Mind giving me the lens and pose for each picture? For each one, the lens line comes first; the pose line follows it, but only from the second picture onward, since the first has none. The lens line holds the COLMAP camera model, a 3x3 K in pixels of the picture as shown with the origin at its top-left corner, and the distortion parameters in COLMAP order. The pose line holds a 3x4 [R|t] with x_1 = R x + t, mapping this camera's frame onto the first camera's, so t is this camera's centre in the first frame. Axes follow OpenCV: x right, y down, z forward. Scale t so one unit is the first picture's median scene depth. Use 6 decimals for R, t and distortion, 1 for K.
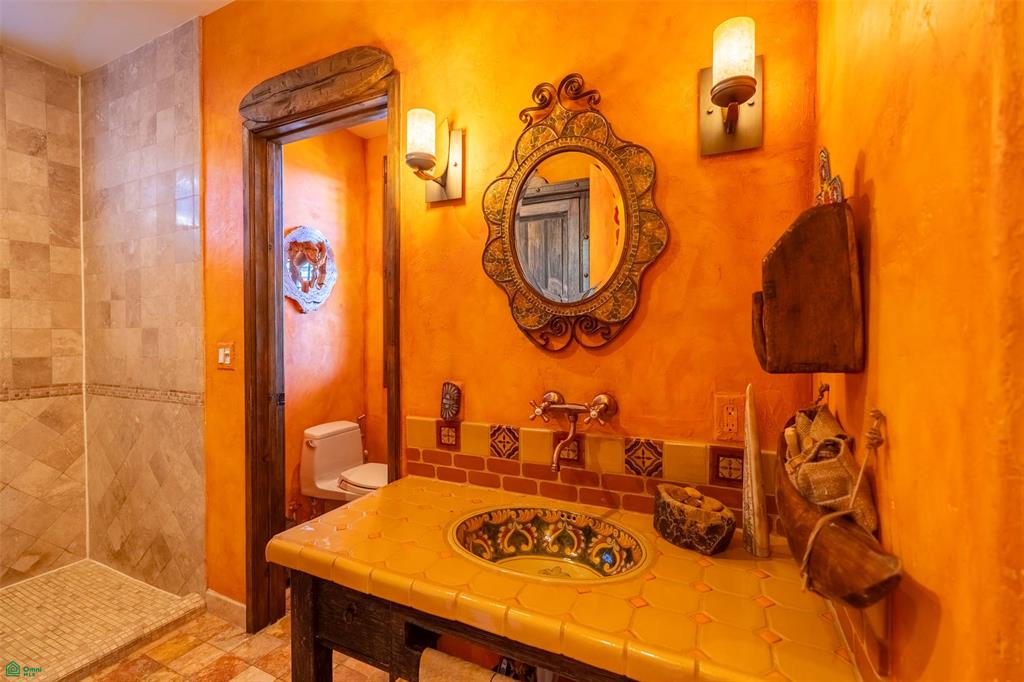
lens RADIAL K [[454.9, 0, 516.6], [0, 454.9, 342.2], [0, 0, 1]] dist [-0.002381, -0.000245]
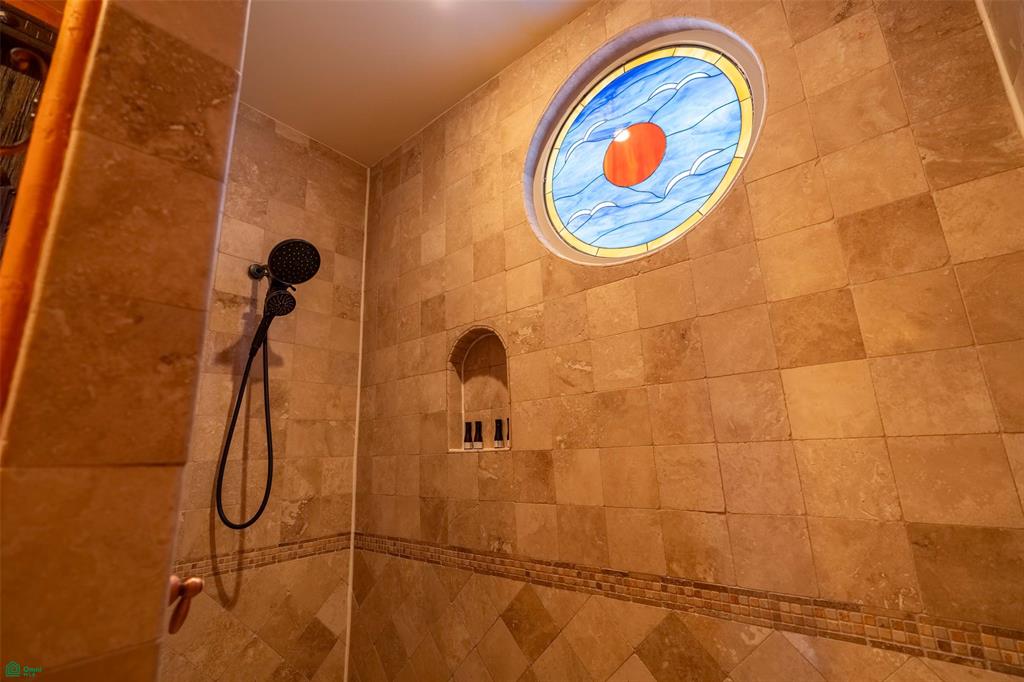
lens RADIAL K [[454.9, 0, 510.3], [0, 454.9, 339.8], [0, 0, 1]] dist [-0.002381, -0.000245]
pose [[-0.253557, -0.226136, -0.940517, -0.735530], [0.013431, 0.971374, -0.237176, -0.025914], [0.967227, -0.072770, -0.243261, 0.875344]]
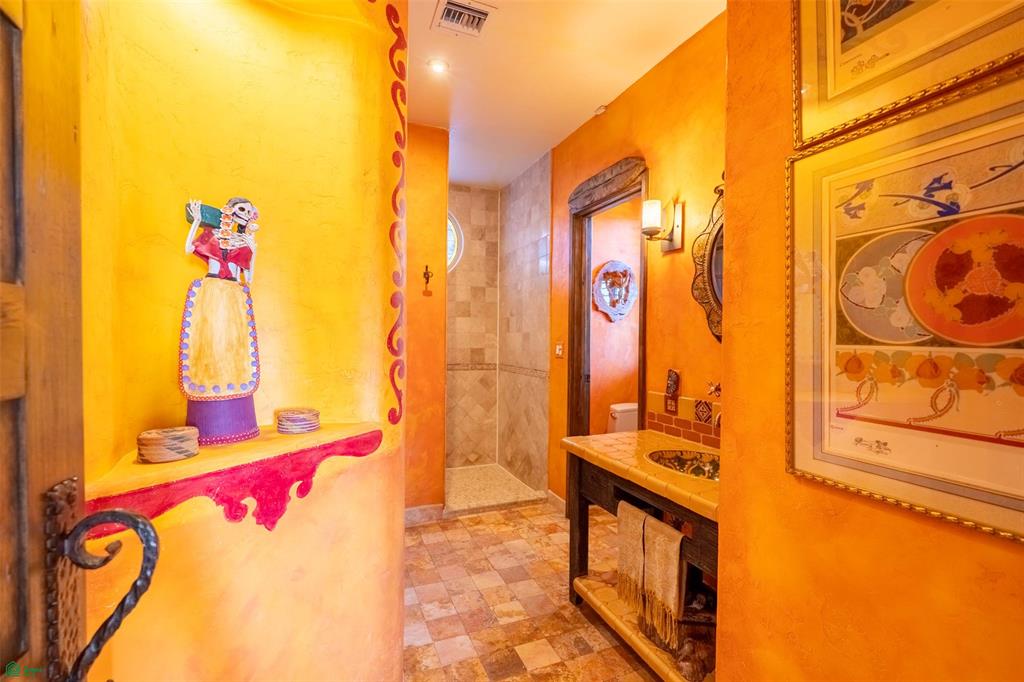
lens RADIAL K [[454.9, 0, 511.8], [0, 454.9, 338.4], [0, 0, 1]] dist [-0.002381, -0.000245]
pose [[0.743521, 0.010712, -0.668627, 0.322526], [-0.020841, 0.999757, -0.007158, 0.004124], [0.668388, 0.019257, 0.743564, -0.335409]]
